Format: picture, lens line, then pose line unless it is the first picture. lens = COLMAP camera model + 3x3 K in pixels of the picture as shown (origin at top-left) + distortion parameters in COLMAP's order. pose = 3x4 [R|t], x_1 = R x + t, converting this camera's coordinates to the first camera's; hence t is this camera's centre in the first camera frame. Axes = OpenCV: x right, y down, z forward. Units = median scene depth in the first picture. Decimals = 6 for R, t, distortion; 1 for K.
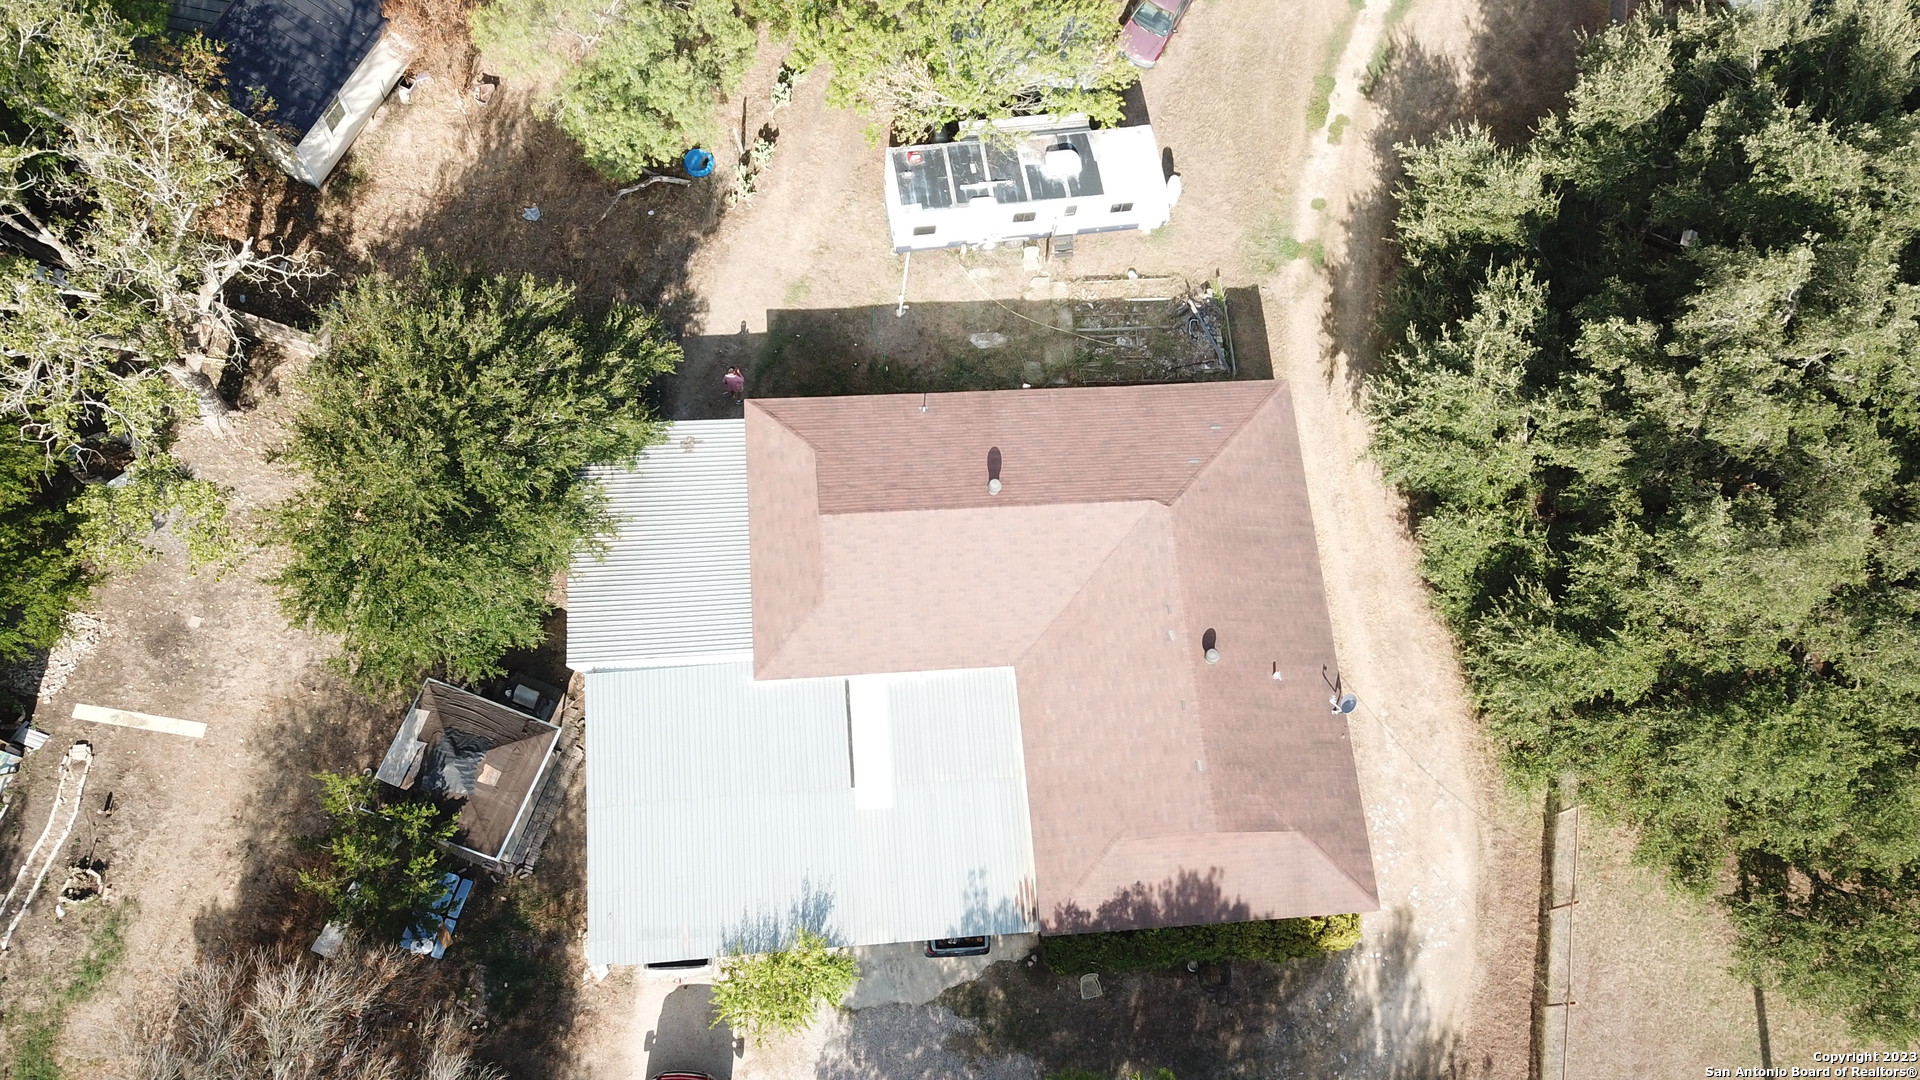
lens RADIAL K [[1578.6, 0, 971.0], [0, 1578.6, 543.7], [0, 0, 1]] dist [-0.002189, -0.008926]
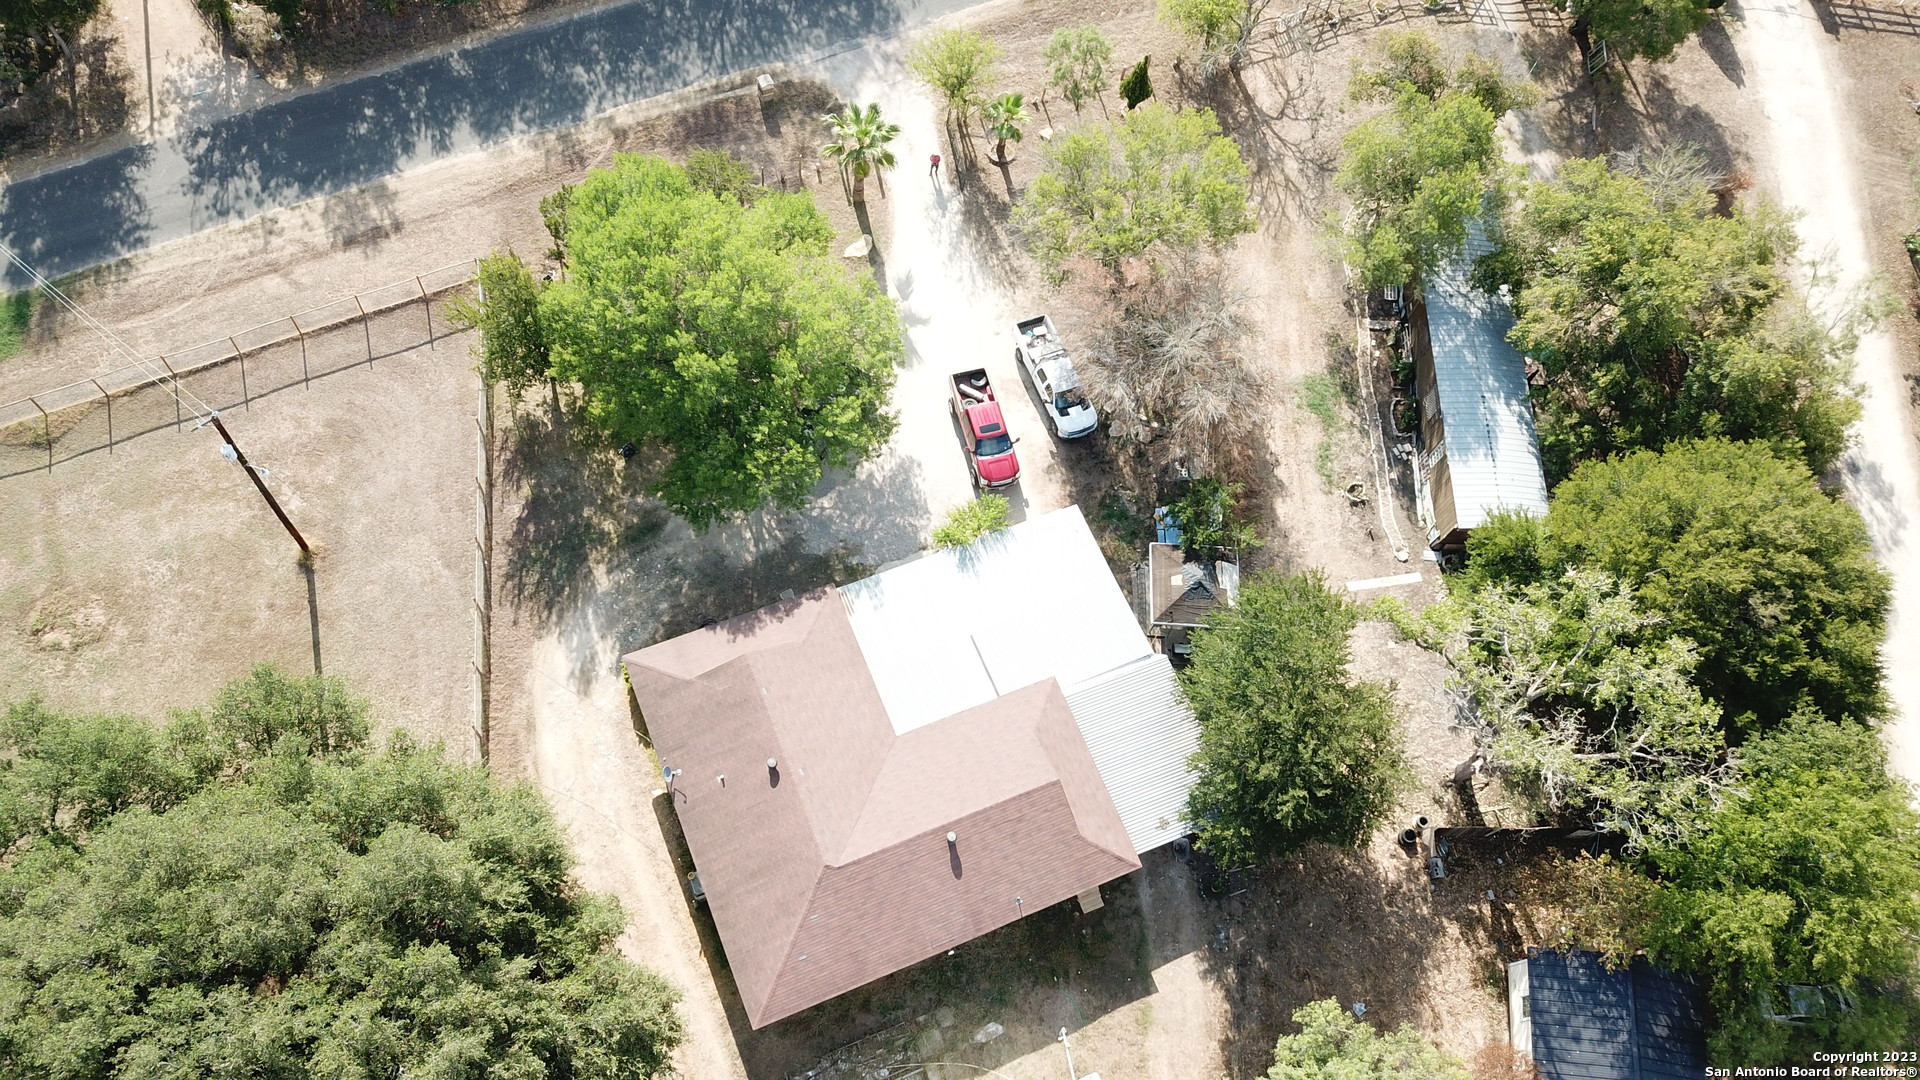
lens RADIAL K [[1578.6, 0, 971.0], [0, 1578.6, 543.7], [0, 0, 1]] dist [-0.002189, -0.008926]
pose [[-0.931342, 0.205045, -0.300930, 0.364684], [-0.358769, -0.658173, 0.661886, -0.793511], [-0.062348, 0.724406, 0.686548, -0.141870]]
